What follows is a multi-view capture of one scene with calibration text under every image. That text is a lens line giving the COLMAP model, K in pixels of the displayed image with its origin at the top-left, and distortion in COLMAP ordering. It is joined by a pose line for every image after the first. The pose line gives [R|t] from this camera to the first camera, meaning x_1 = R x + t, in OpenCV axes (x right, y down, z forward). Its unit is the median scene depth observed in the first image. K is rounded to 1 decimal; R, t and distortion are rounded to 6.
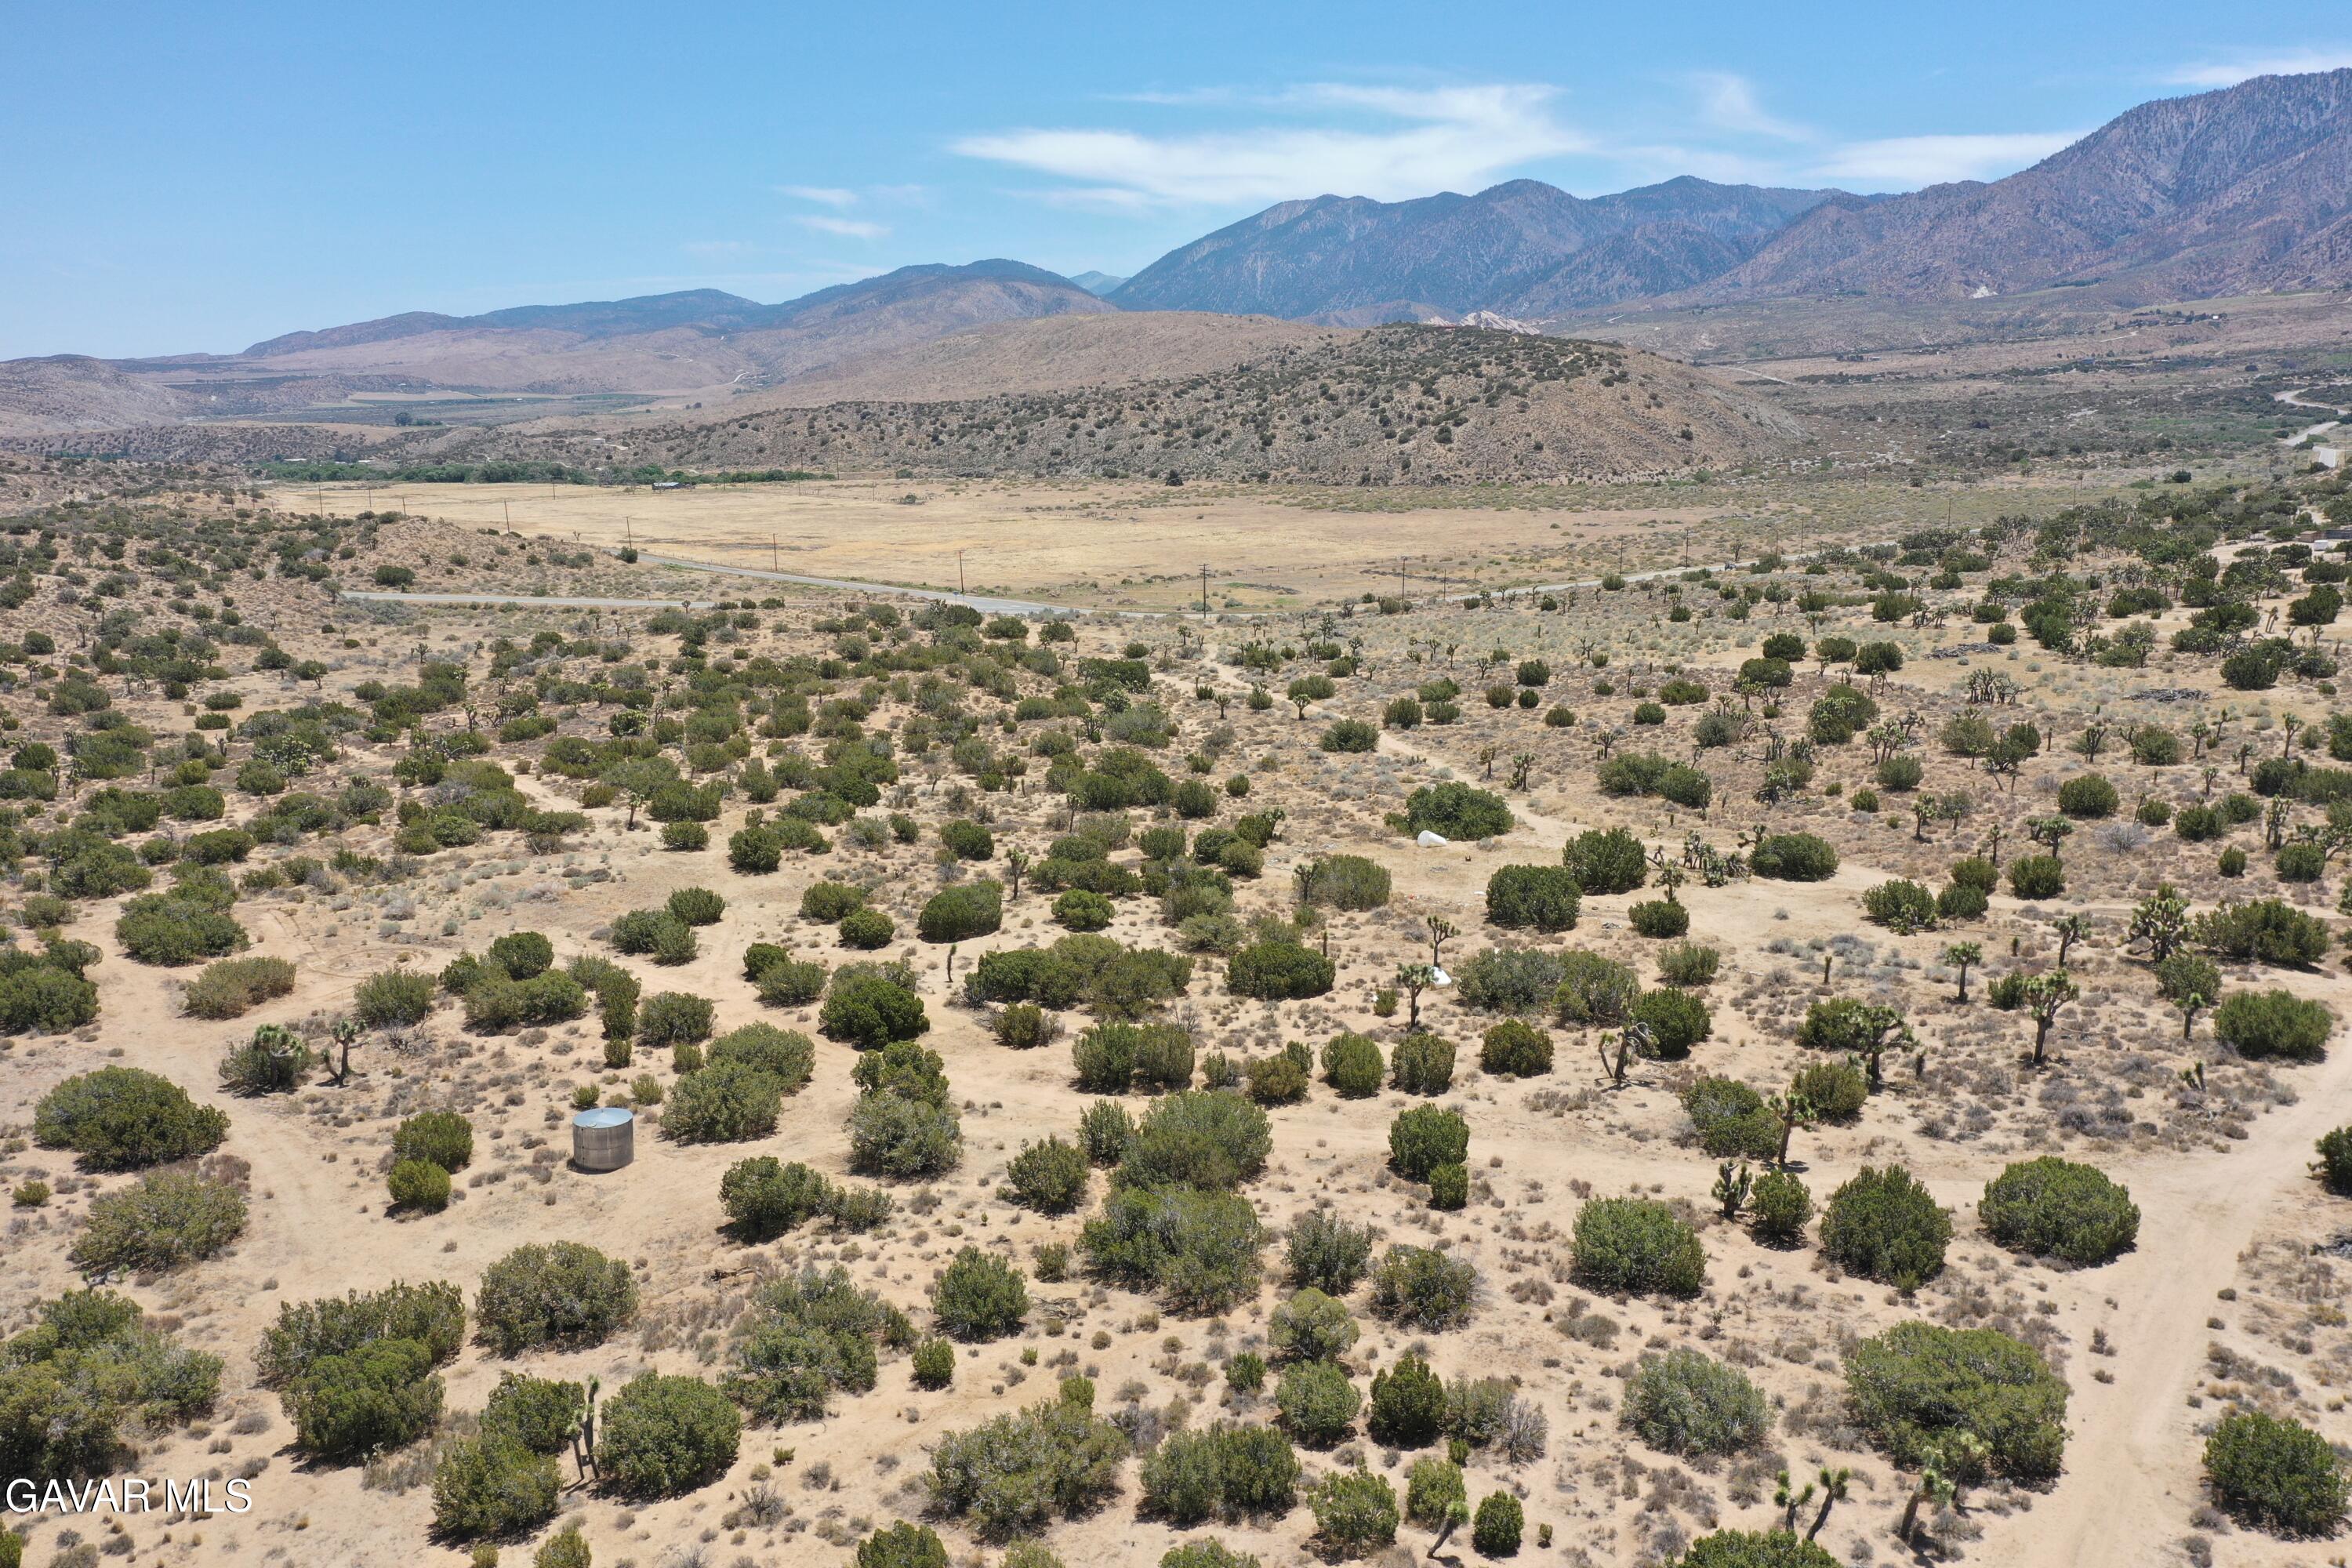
lens RADIAL K [[1866.8, 0, 1168.3], [0, 1866.8, 777.7], [0, 0, 1]] dist [0.008209, 0.009008]
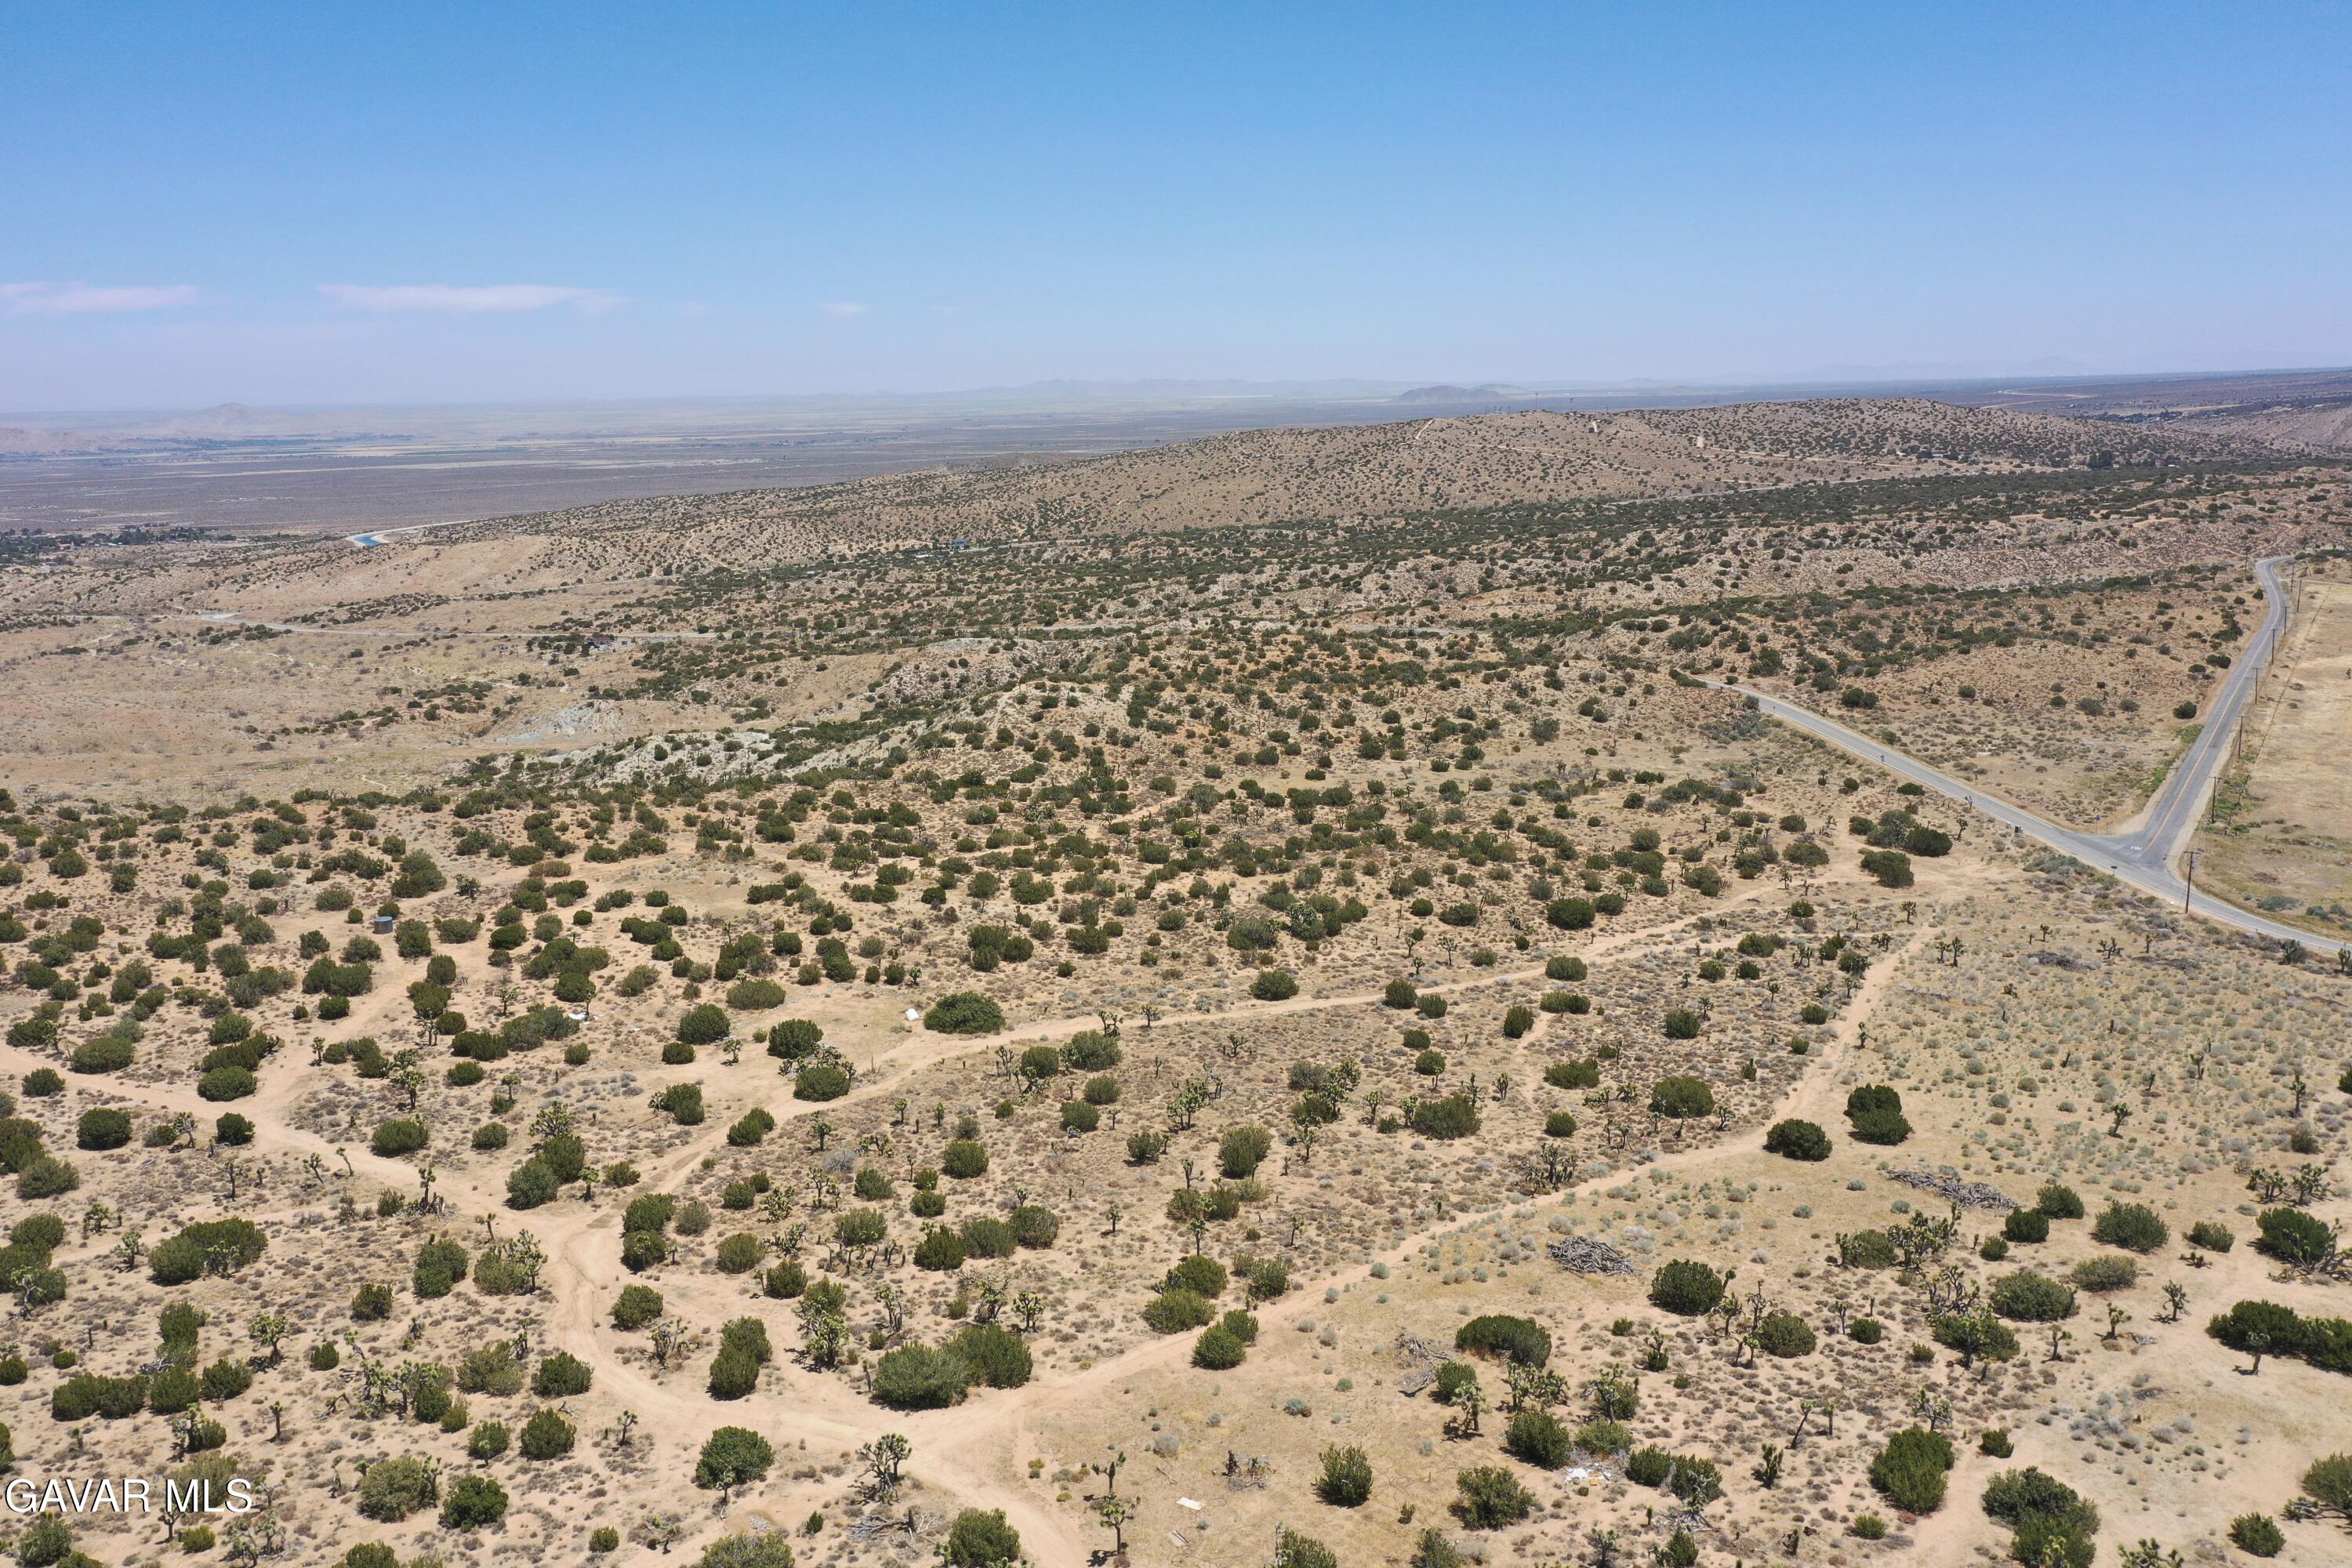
lens RADIAL K [[1862.6, 0, 1155.5], [0, 1862.6, 786.9], [0, 0, 1]] dist [0.000558, 0.000603]
pose [[0.206708, 0.208498, -0.955929, 0.271960], [-0.179350, 0.968550, 0.172468, -0.076518], [0.961824, 0.135796, 0.237601, 0.129667]]
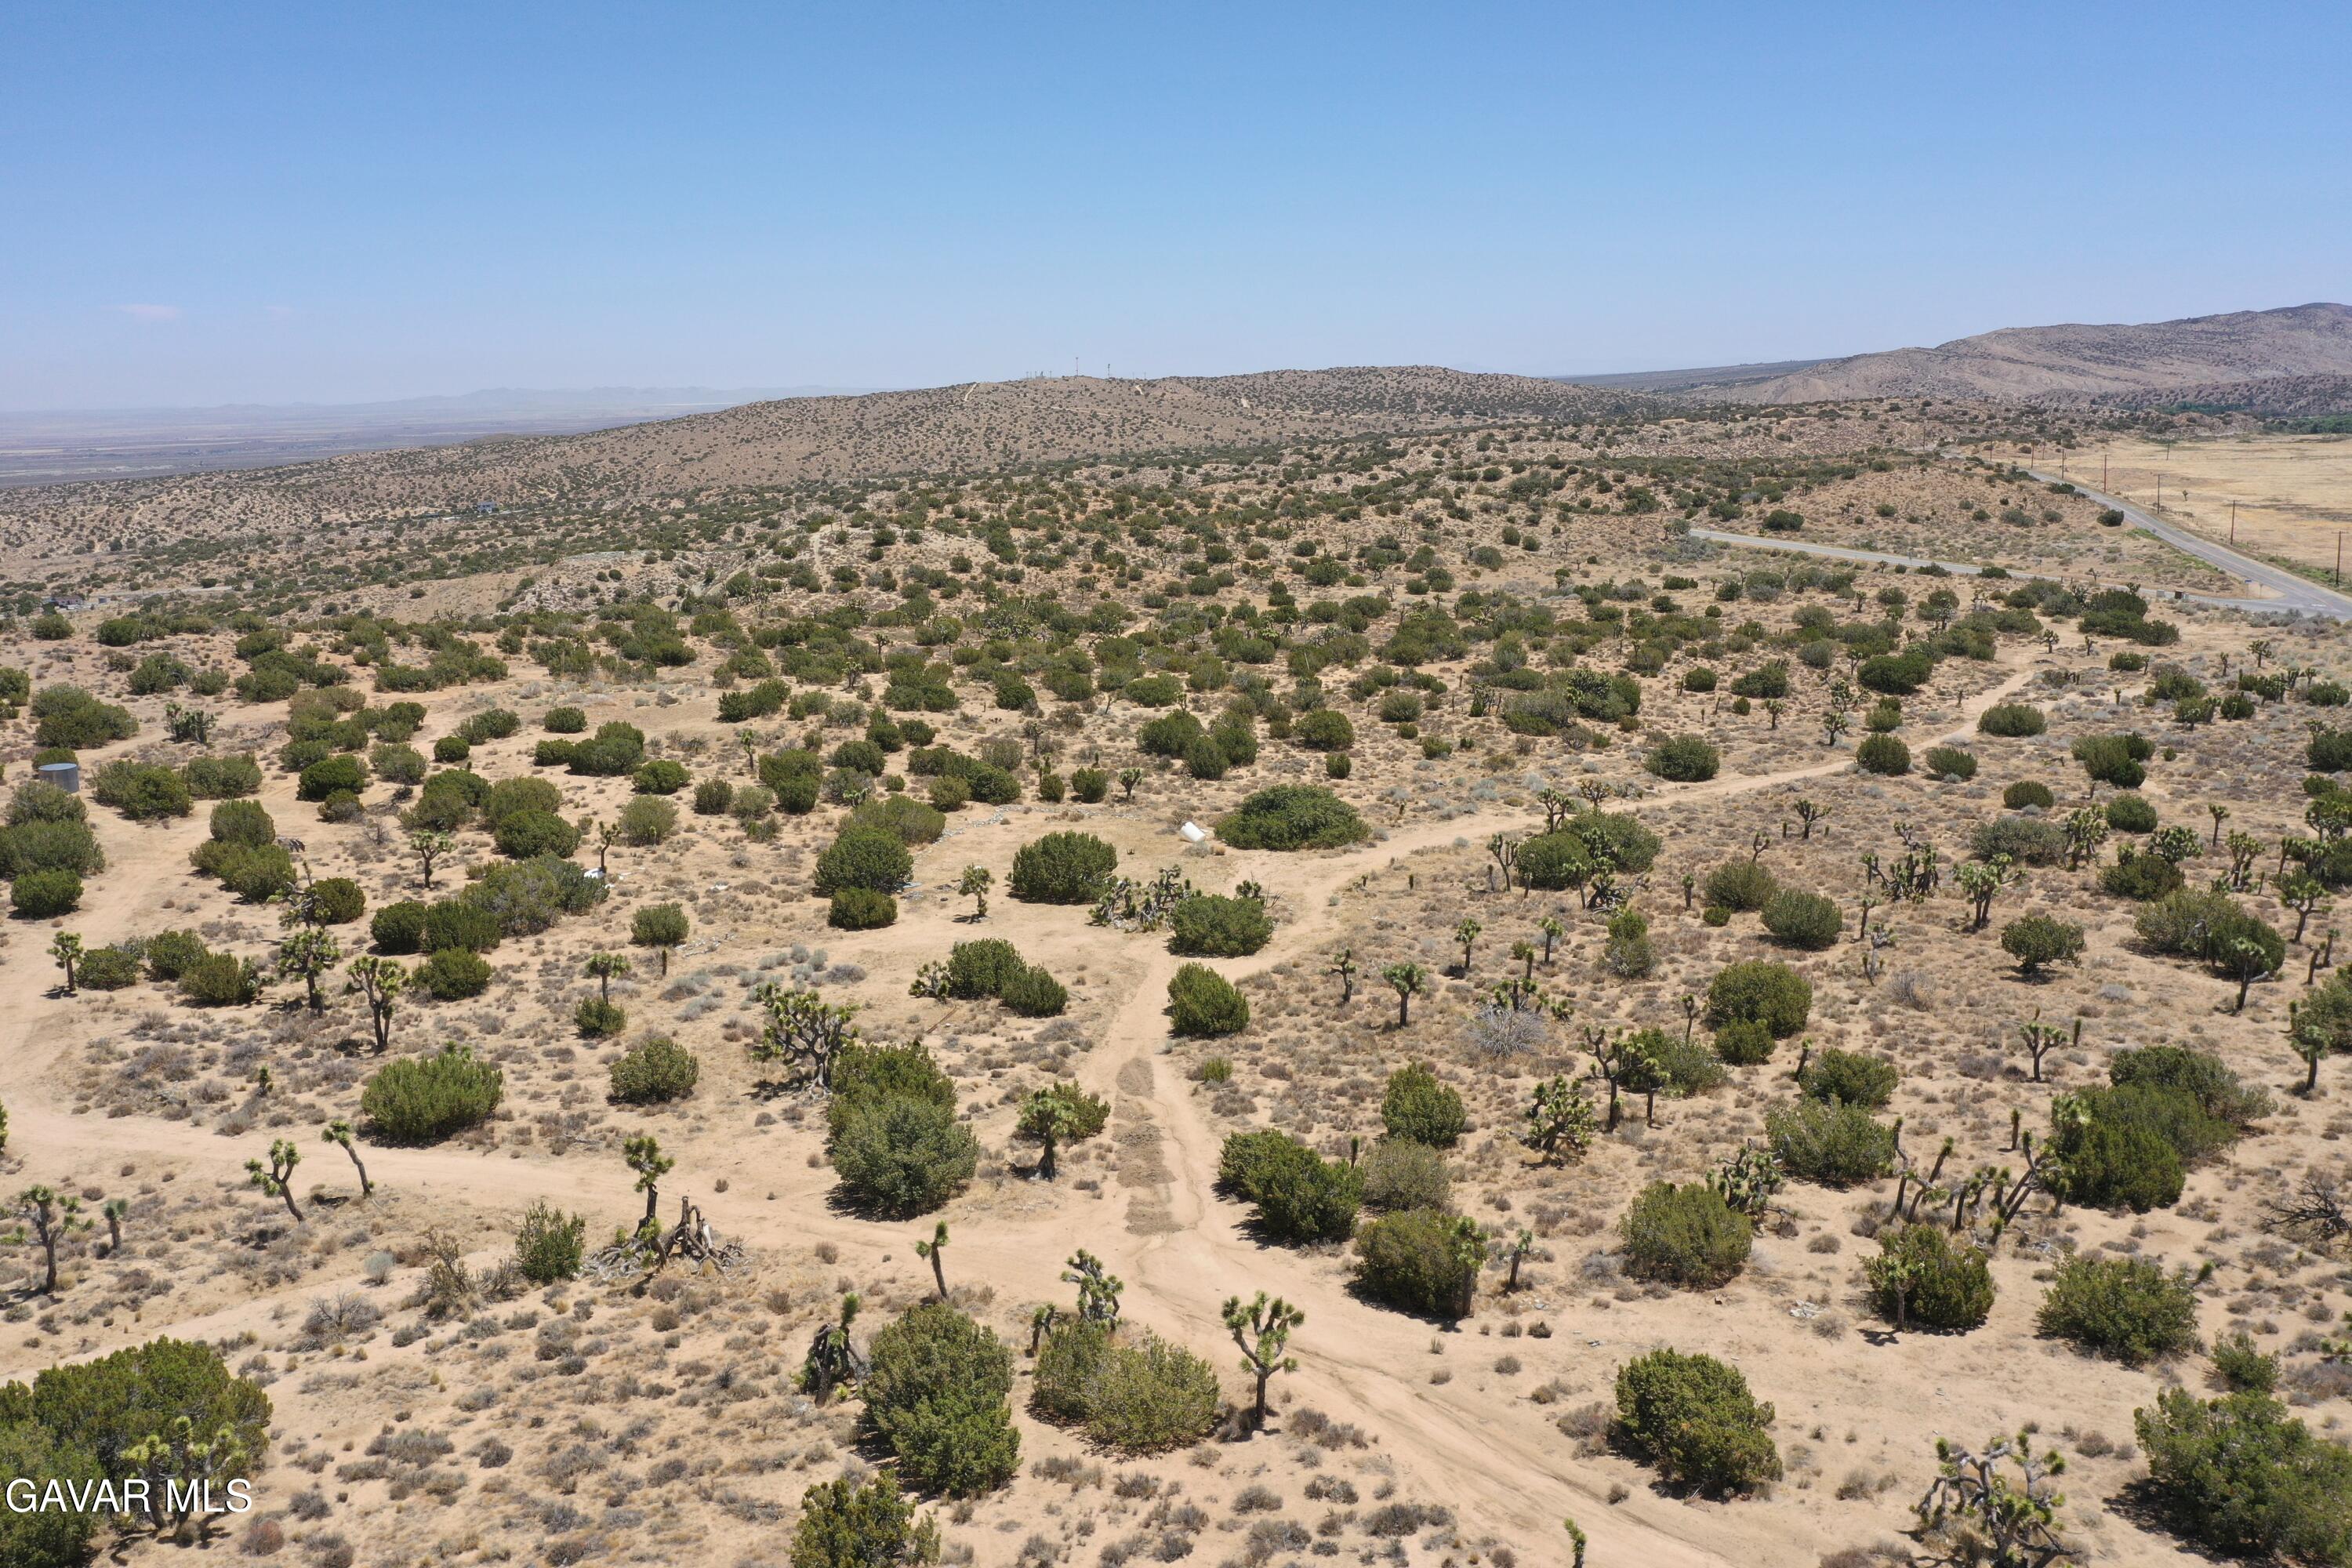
lens RADIAL K [[1865.3, 0, 1166.3], [0, 1865.3, 795.4], [0, 0, 1]] dist [0.006643, -0.003455]
pose [[0.474260, 0.184044, -0.860933, 0.146674], [-0.154002, 0.980170, 0.124699, -0.015423], [0.866811, 0.073446, 0.493198, 0.089446]]
